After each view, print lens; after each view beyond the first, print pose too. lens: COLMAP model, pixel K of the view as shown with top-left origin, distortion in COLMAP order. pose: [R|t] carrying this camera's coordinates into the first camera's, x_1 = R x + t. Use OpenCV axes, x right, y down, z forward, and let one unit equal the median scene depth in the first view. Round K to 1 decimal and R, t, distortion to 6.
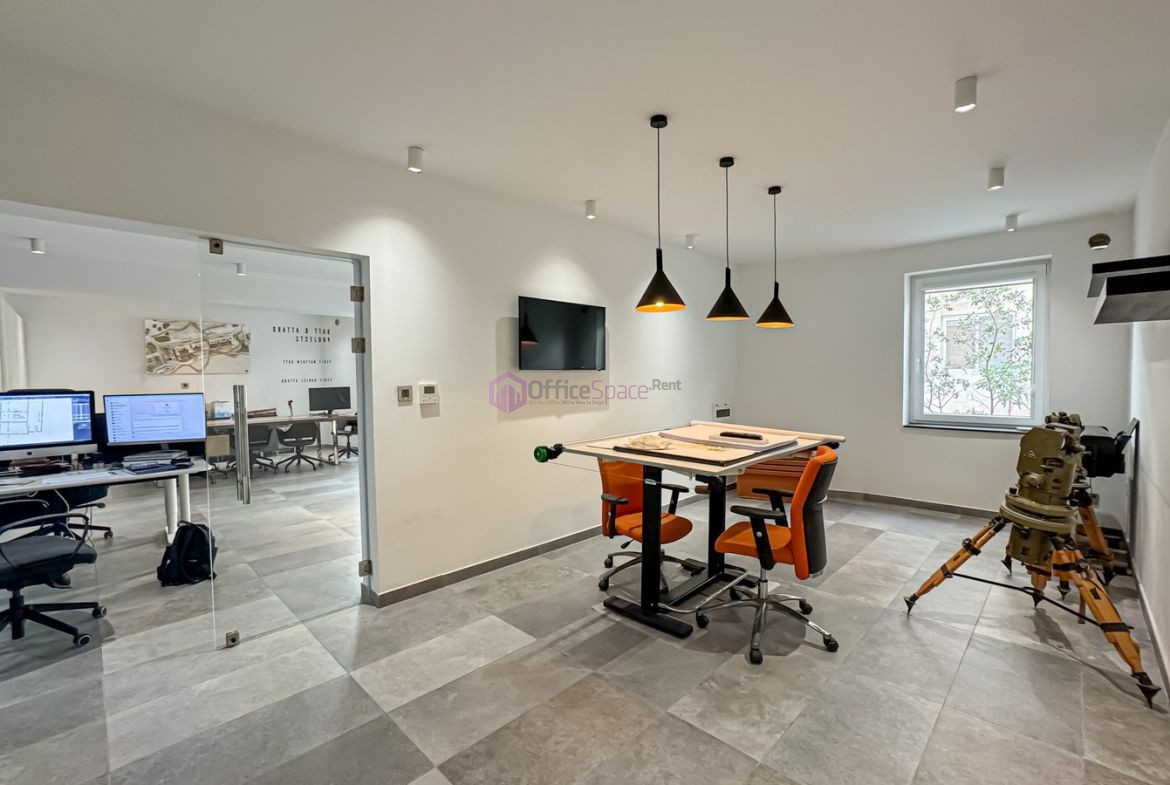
lens RADIAL K [[505.6, 0, 588.0], [0, 505.6, 395.5], [0, 0, 1]] dist [-0.023624, 0.008740]
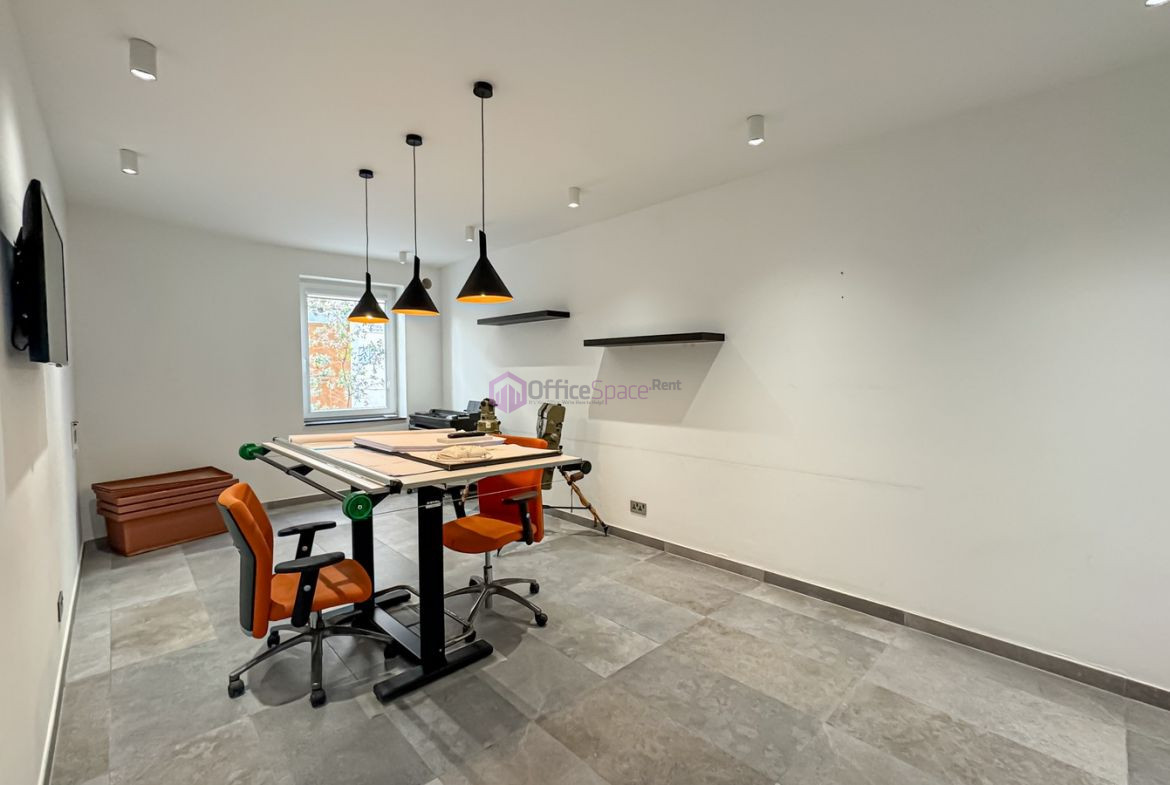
lens RADIAL K [[505.6, 0, 588.0], [0, 505.6, 395.5], [0, 0, 1]] dist [-0.023624, 0.008740]
pose [[0.042928, -0.041310, 0.998224, -0.751243], [0.042799, 0.998304, 0.039473, -0.030188], [-0.998161, 0.041029, 0.044623, 0.784980]]
